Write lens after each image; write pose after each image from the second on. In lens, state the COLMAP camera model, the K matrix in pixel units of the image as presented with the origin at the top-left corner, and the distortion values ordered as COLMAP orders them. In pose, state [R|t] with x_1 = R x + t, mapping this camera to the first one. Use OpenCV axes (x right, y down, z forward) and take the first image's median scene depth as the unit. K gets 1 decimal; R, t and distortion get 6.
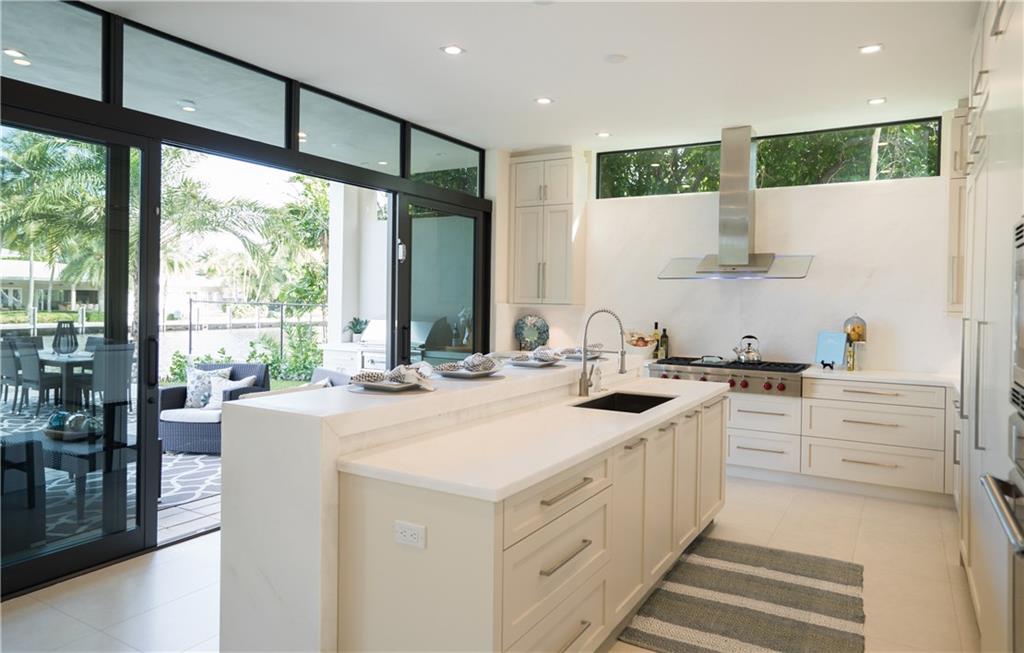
lens RADIAL K [[675.0, 0, 498.2], [0, 675.0, 301.9], [0, 0, 1]] dist [-0.002565, 0.007435]
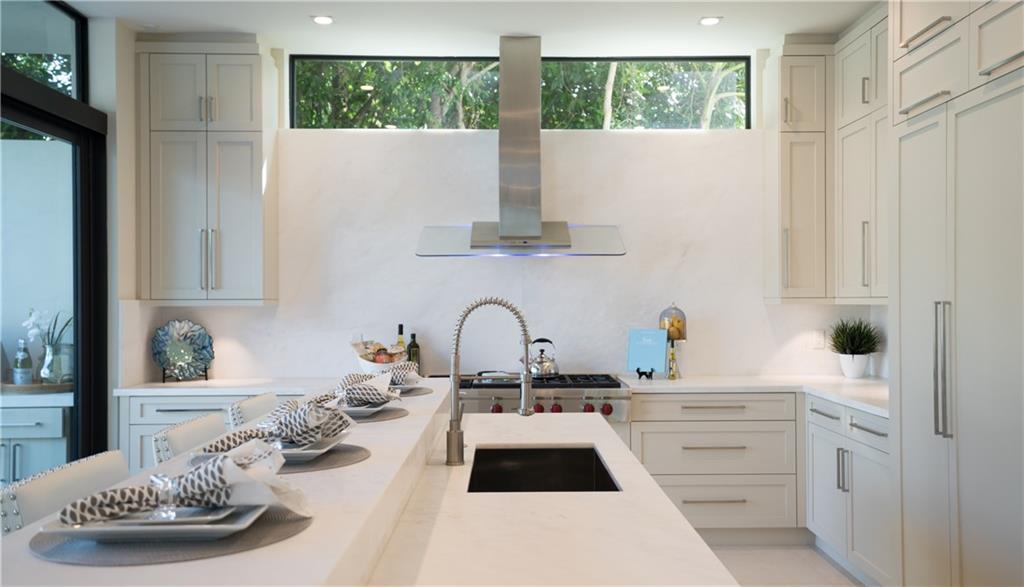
lens RADIAL K [[867.3, 0, 531.1], [0, 867.3, 292.1], [0, 0, 1]] dist [0.028297, 0.021287]
pose [[0.843487, -0.013313, 0.536984, -0.119681], [0.018470, 0.999820, -0.004226, 0.005697], [-0.536831, 0.013483, 0.843582, 0.252641]]
